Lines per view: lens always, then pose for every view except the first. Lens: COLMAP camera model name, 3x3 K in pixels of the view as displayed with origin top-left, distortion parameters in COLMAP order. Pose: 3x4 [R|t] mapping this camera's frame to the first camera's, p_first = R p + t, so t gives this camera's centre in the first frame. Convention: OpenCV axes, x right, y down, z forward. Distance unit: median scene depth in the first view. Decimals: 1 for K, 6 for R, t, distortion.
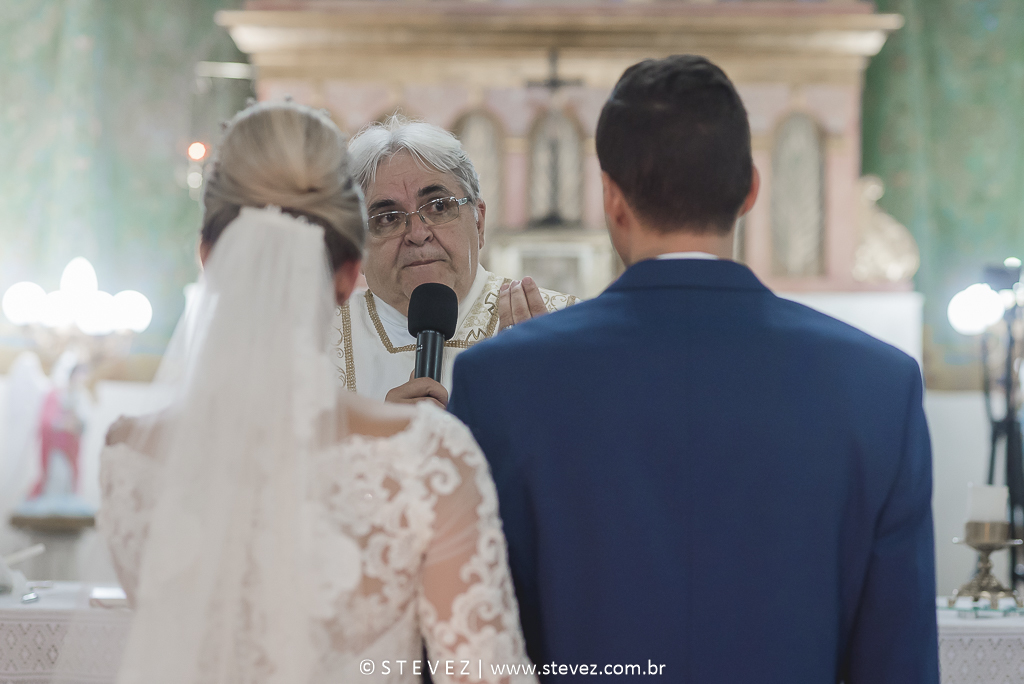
lens RADIAL K [[2628.3, 0, 504.6], [0, 2628.3, 343.3], [0, 0, 1]] dist [-0.064873, 0.000000]
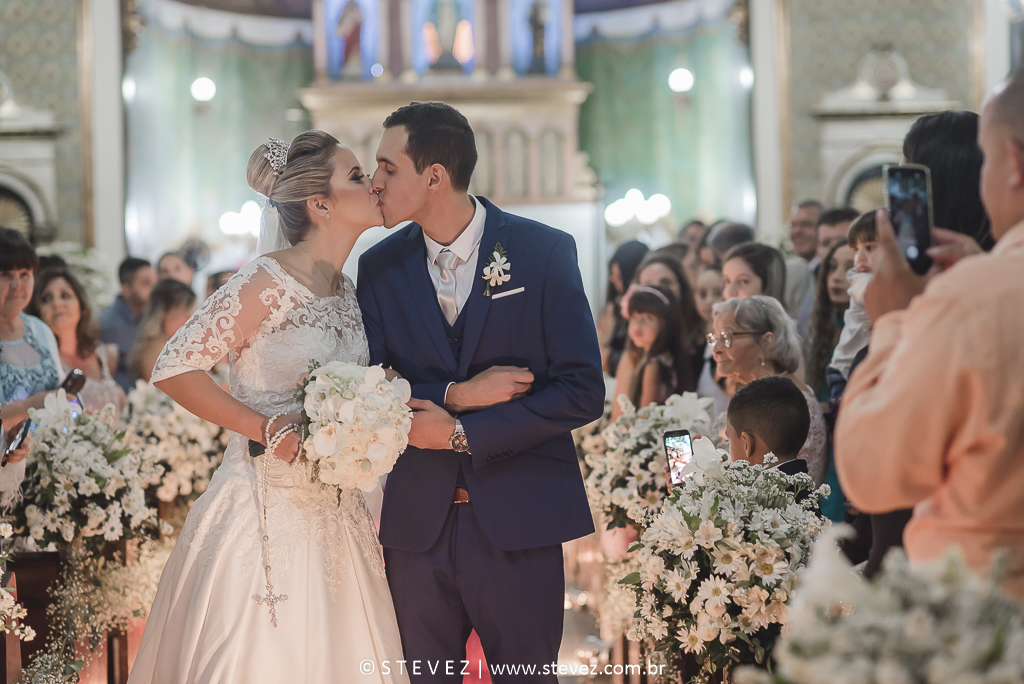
lens RADIAL K [[2491.0, 0, 506.7], [0, 2491.0, 334.4], [0, 0, 1]] dist [-0.001715, 0.000000]
pose [[0.998028, -0.037305, 0.050491, -0.043403], [0.033943, 0.997250, 0.065873, -0.050584], [-0.052810, -0.064030, 0.996550, -1.189855]]
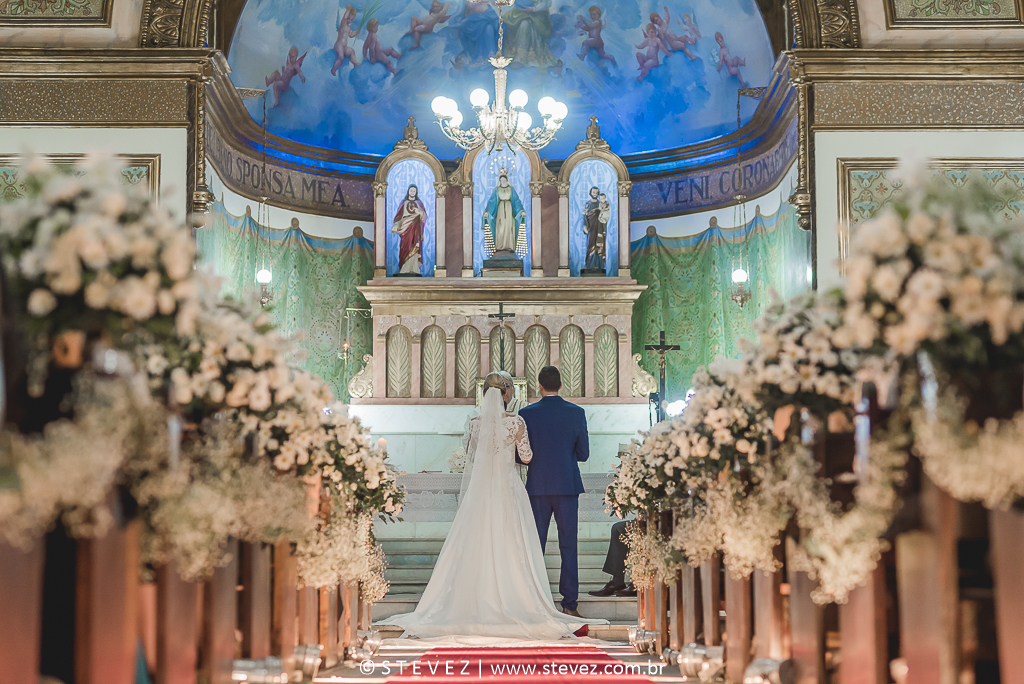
lens RADIAL K [[2491.0, 0, 521.0], [0, 2491.0, 346.0], [0, 0, 1]] dist [-0.001715, 0.000000]
pose [[0.998725, -0.012979, 0.048779, -0.070583], [0.015262, 0.998791, -0.046734, 0.031894], [-0.048114, 0.047418, 0.997716, -1.186415]]
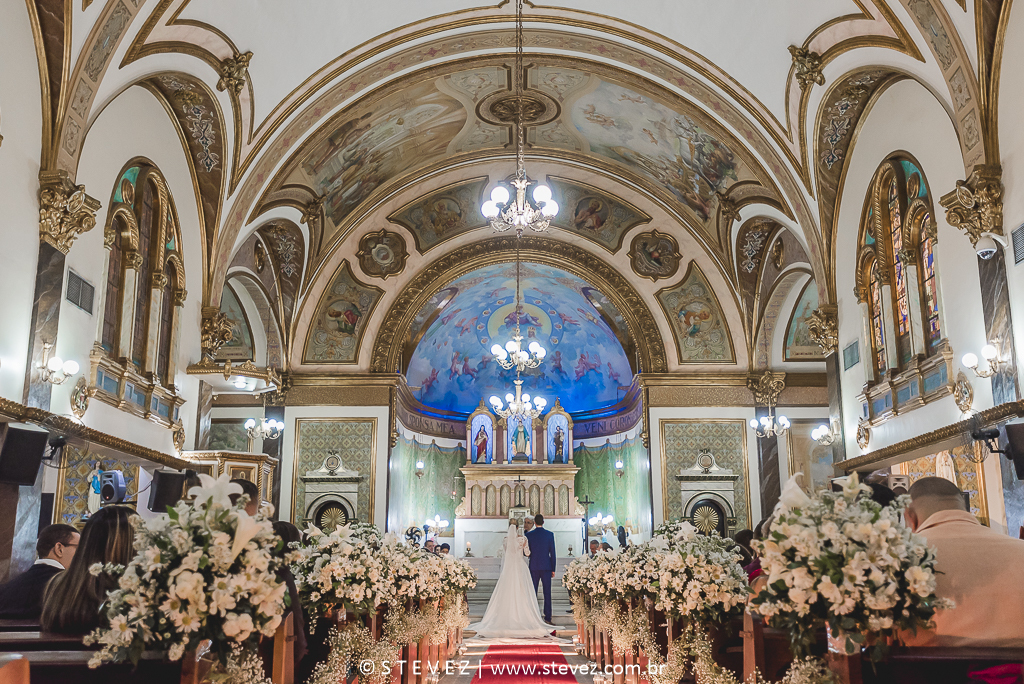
lens RADIAL K [[1031.7, 0, 519.7], [0, 1031.7, 334.3], [0, 0, 1]] dist [0.087789, 0.000000]
pose [[0.999108, -0.008432, 0.041372, -0.067270], [0.015683, 0.983865, -0.178224, -0.012371], [-0.039201, 0.178714, 0.983120, -1.188277]]
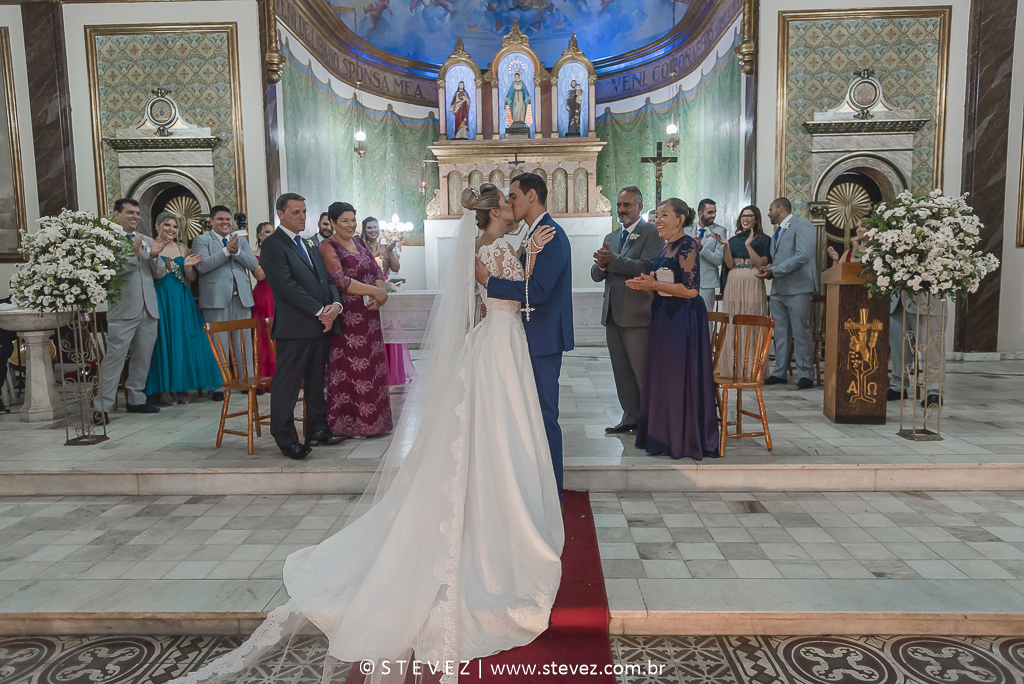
lens RADIAL K [[737.8, 0, 512.7], [0, 737.8, 346.3], [0, 0, 1]] dist [0.037975, -0.005883]
pose [[0.999511, -0.030533, 0.006721, -0.001990], [0.029176, 0.988203, 0.150344, 0.003179], [-0.011232, -0.150074, 0.988611, -0.101173]]
